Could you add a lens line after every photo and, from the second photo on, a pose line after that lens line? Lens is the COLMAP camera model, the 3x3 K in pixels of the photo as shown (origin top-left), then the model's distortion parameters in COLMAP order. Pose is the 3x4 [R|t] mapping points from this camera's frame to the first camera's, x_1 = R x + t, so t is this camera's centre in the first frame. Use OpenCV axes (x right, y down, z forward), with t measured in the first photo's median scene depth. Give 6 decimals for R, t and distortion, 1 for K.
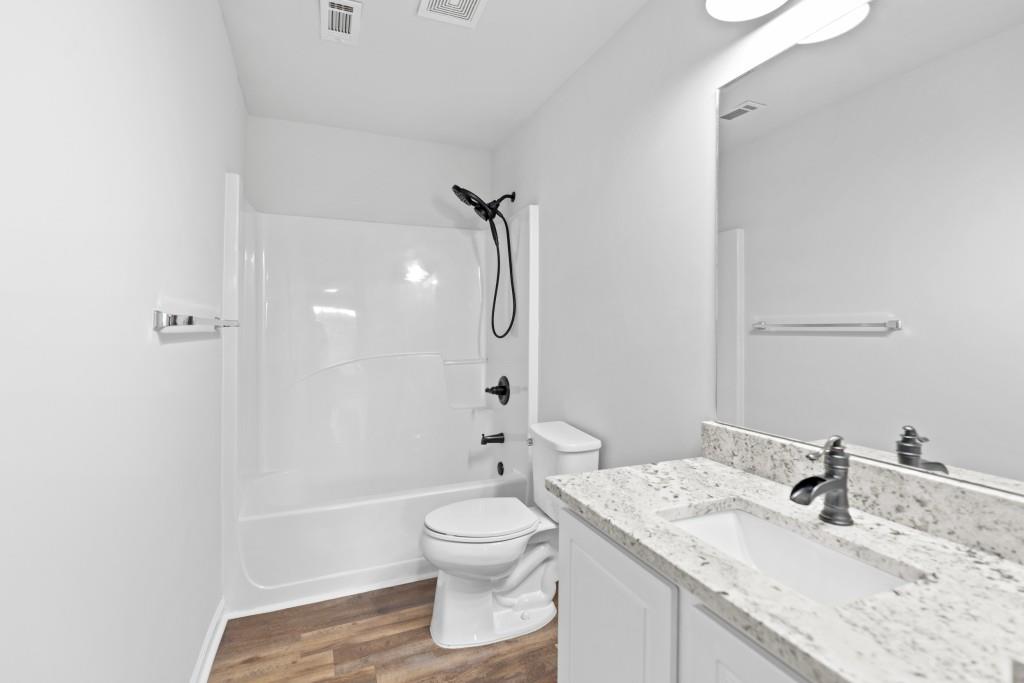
lens RADIAL K [[480.5, 0, 511.5], [0, 480.5, 321.6], [0, 0, 1]] dist [-0.007862, 0.000461]
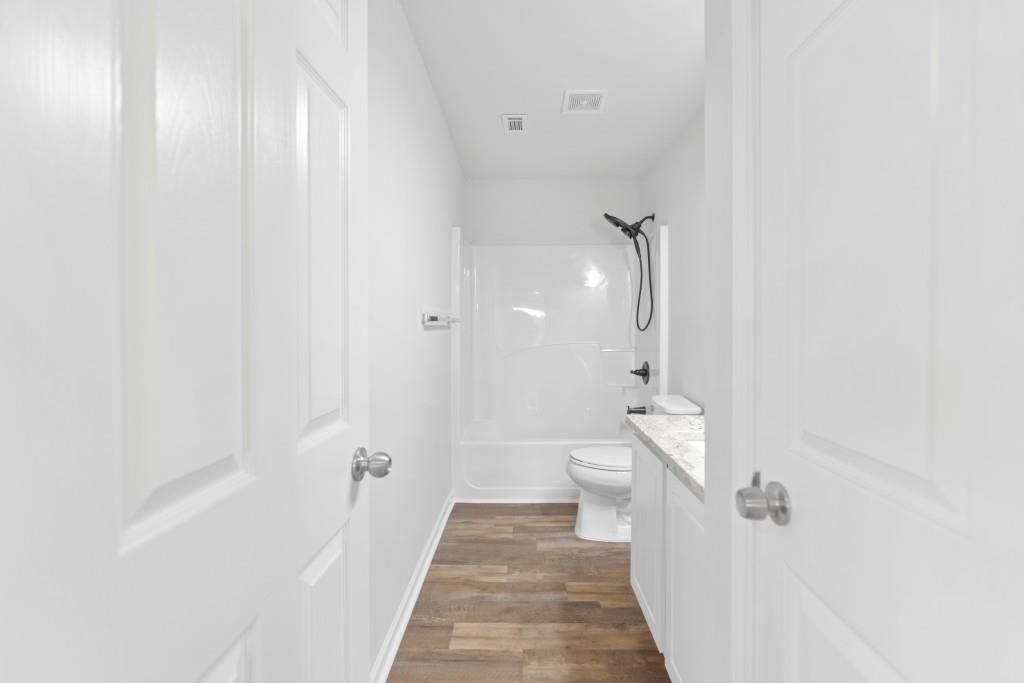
lens RADIAL K [[480.5, 0, 511.5], [0, 480.5, 321.6], [0, 0, 1]] dist [-0.007862, 0.000461]
pose [[0.914089, -0.003485, -0.405498, 0.223752], [0.006280, 0.999965, 0.005562, 0.000309], [0.405465, -0.007631, 0.914079, -0.373287]]
